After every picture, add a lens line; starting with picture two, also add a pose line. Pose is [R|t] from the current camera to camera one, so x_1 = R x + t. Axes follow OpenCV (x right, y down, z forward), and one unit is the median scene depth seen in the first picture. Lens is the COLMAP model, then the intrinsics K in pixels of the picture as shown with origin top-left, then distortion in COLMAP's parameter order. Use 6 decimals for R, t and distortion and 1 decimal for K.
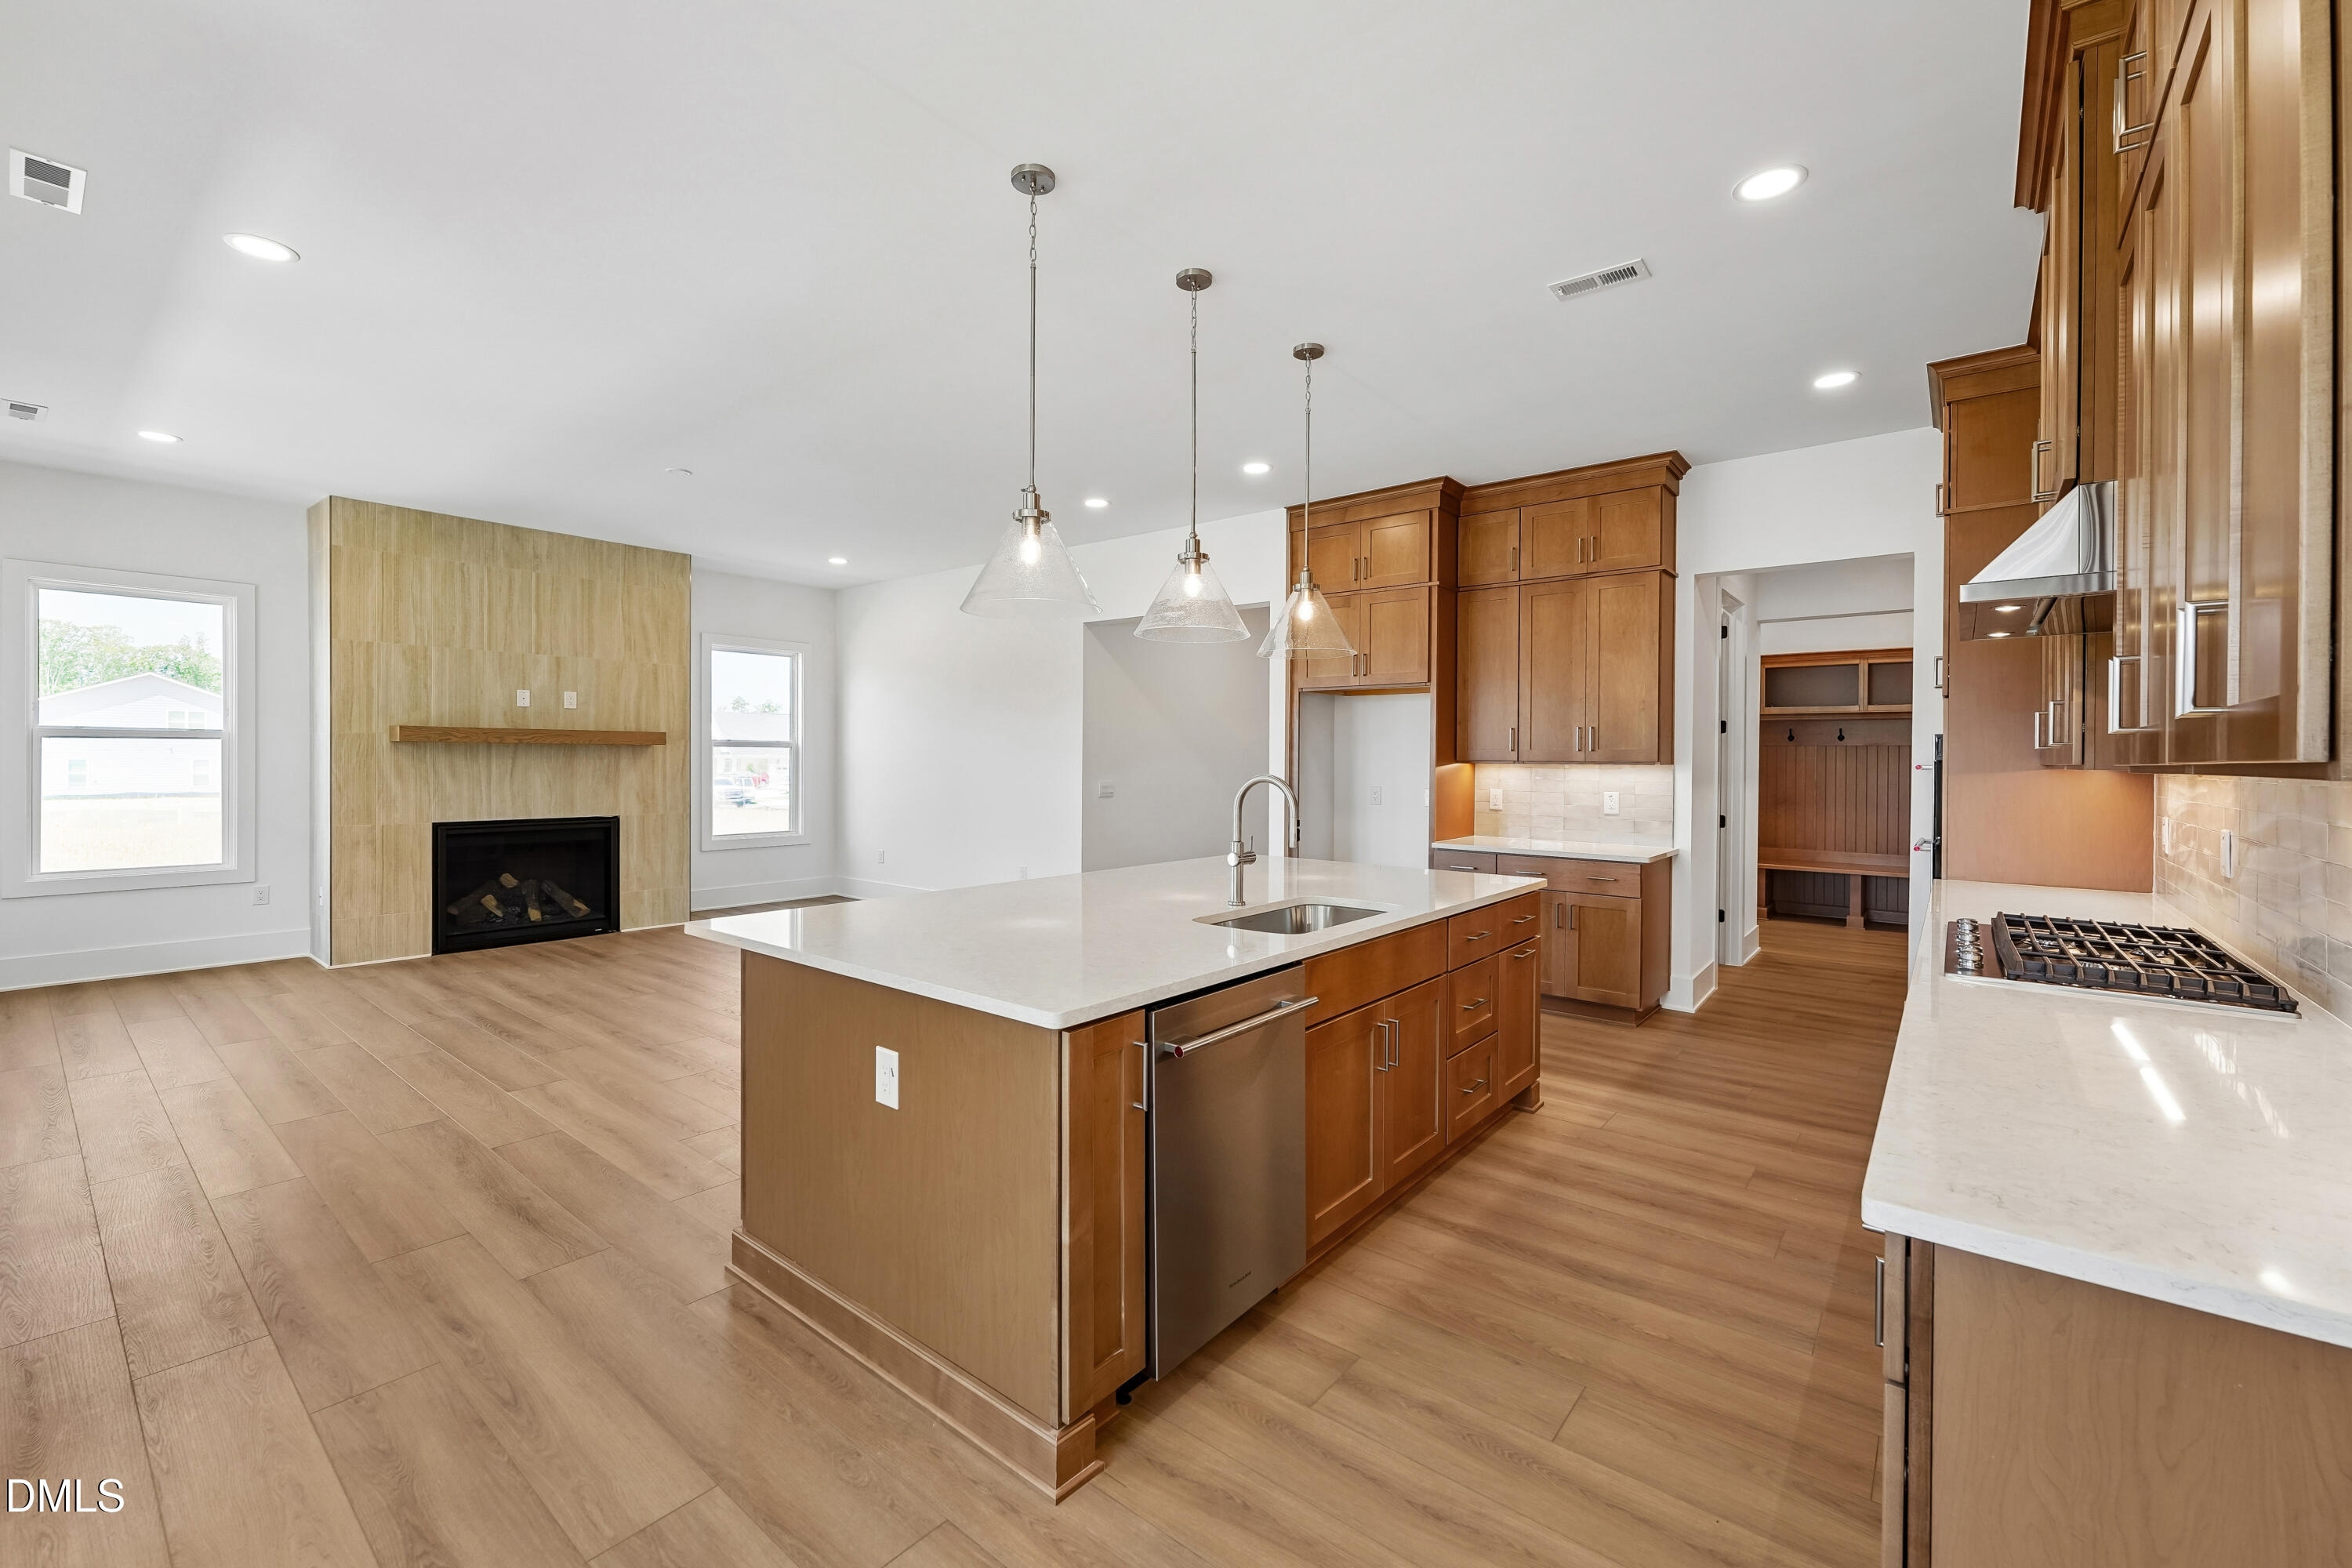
lens RADIAL K [[975.5, 0, 1175.9], [0, 975.5, 755.8], [0, 0, 1]] dist [0.000106, 0.000101]
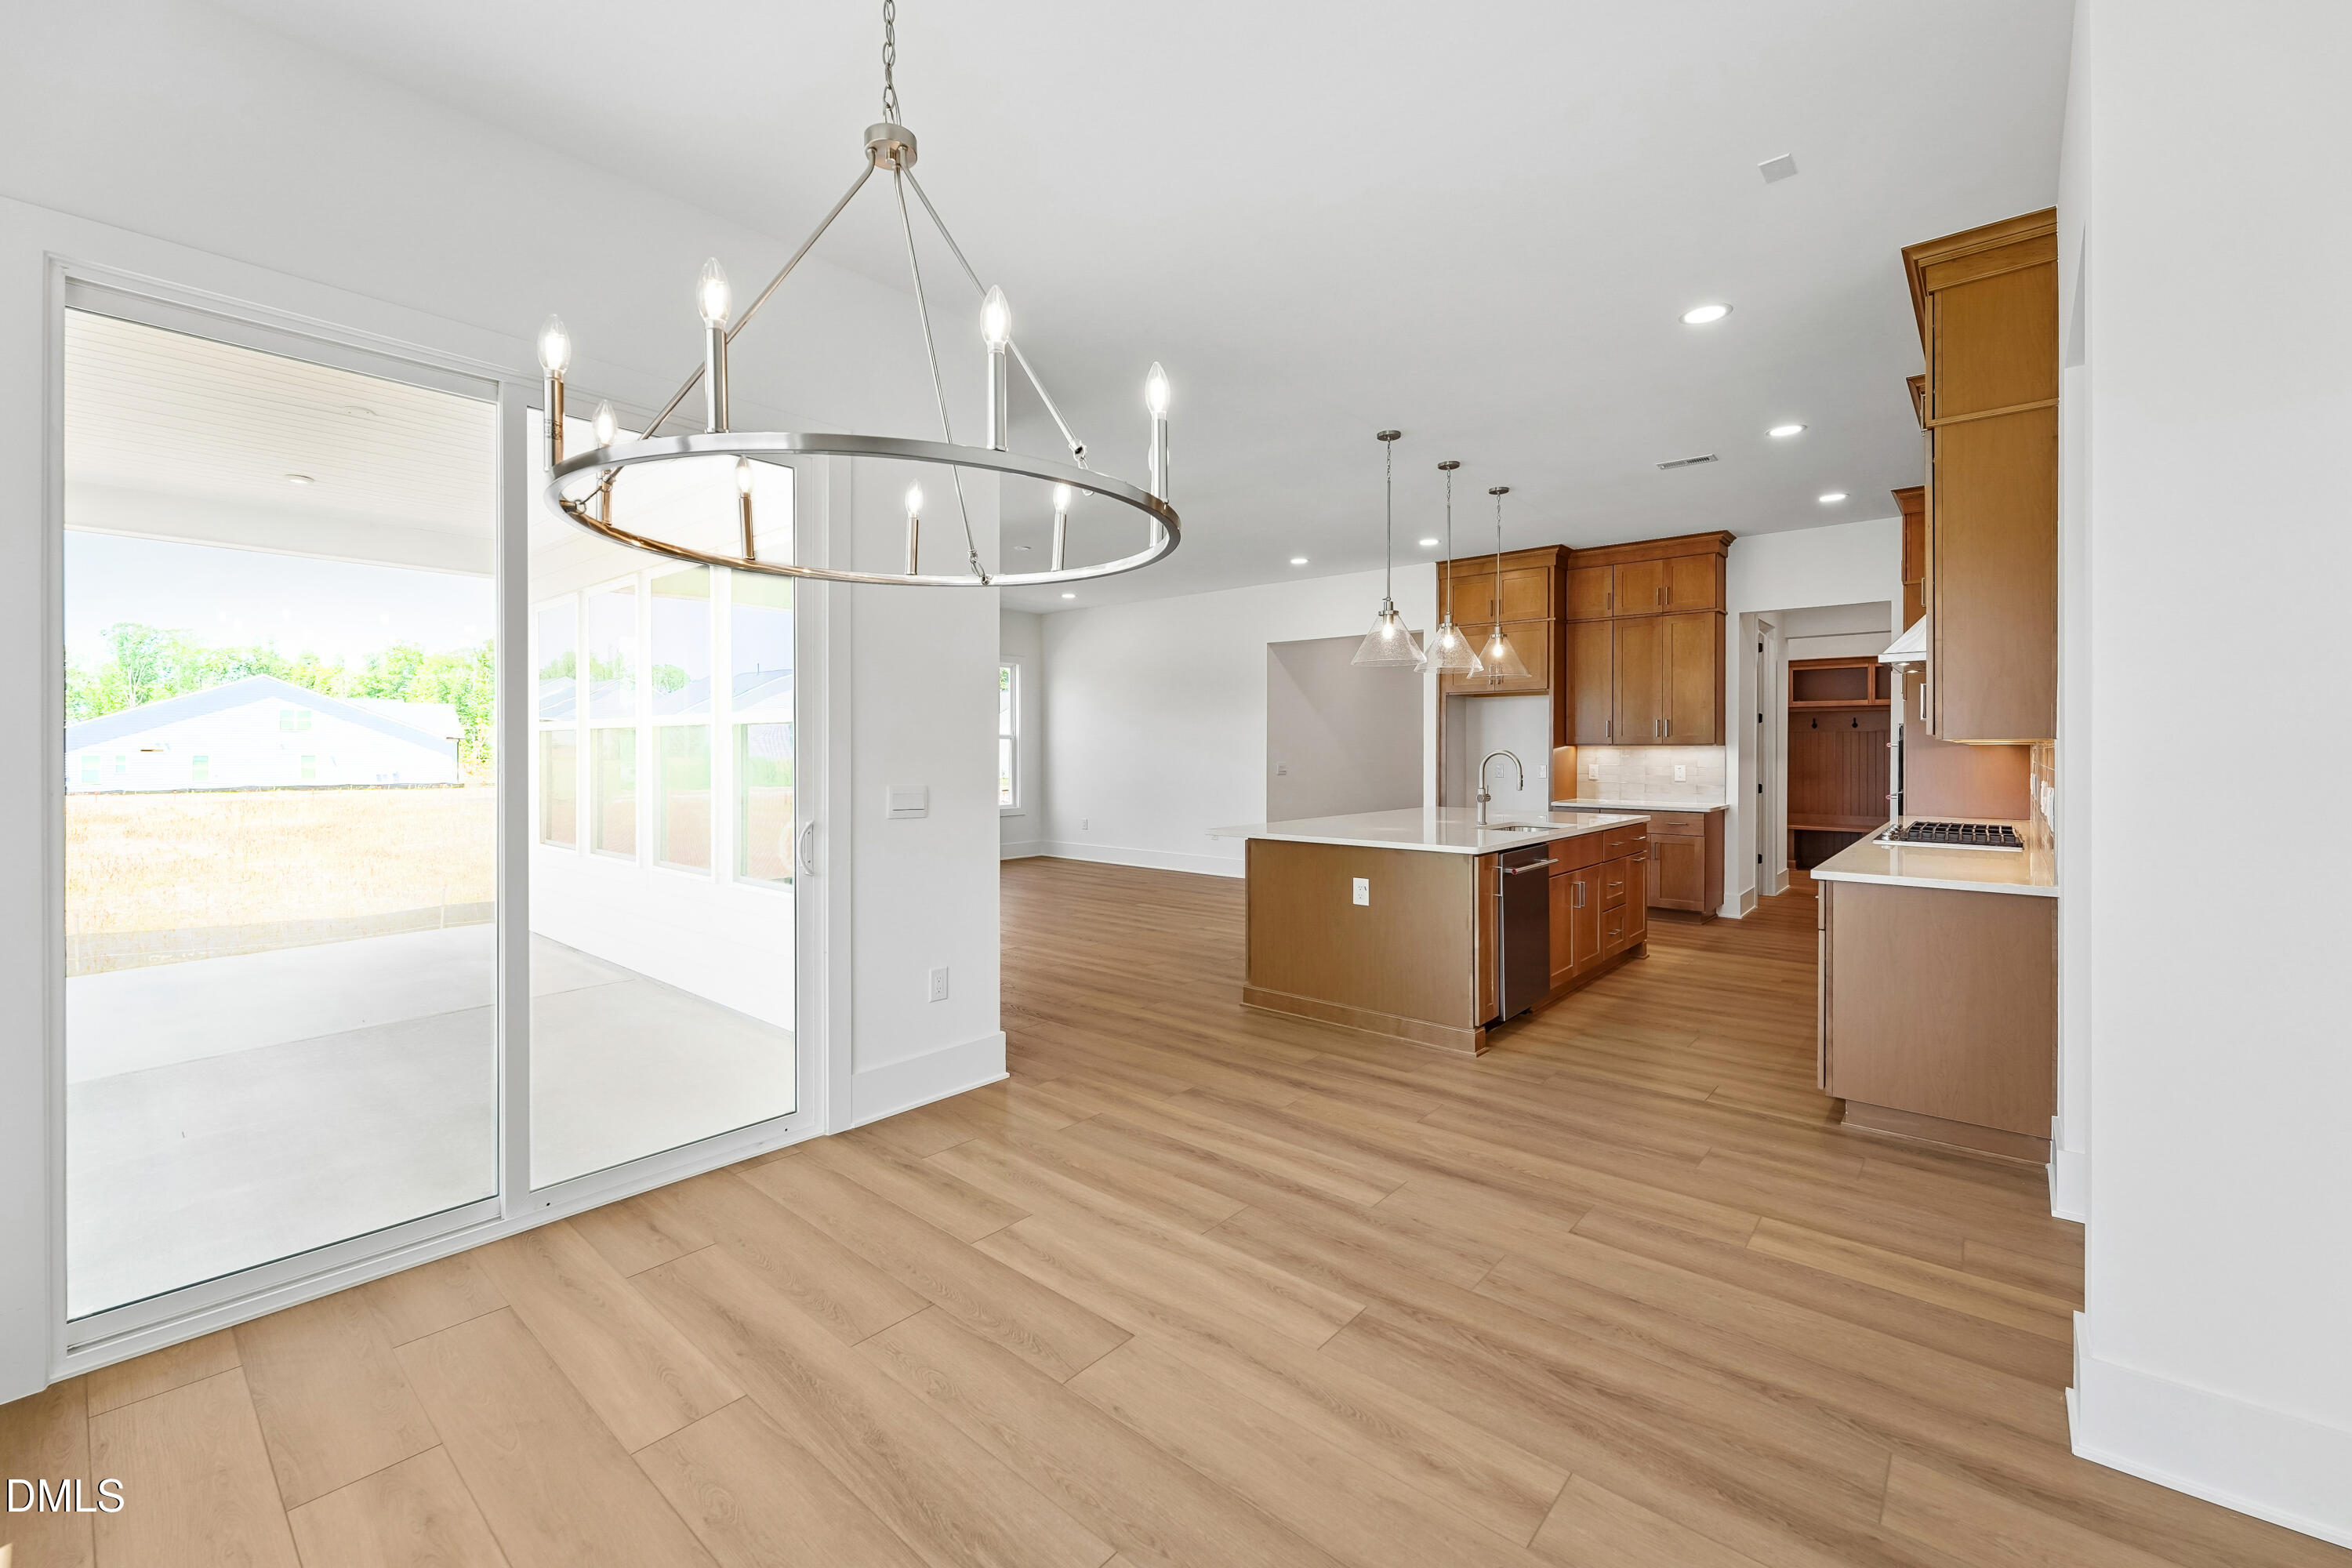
lens RADIAL K [[967.3, 0, 1170.7], [0, 967.3, 746.7], [0, 0, 1]] dist [0.000814, -0.000039]
pose [[0.999428, -0.006814, -0.033136, -0.244007], [0.006822, 0.999977, 0.000109, 0.004568], [0.033135, -0.000335, 0.999451, -0.424934]]
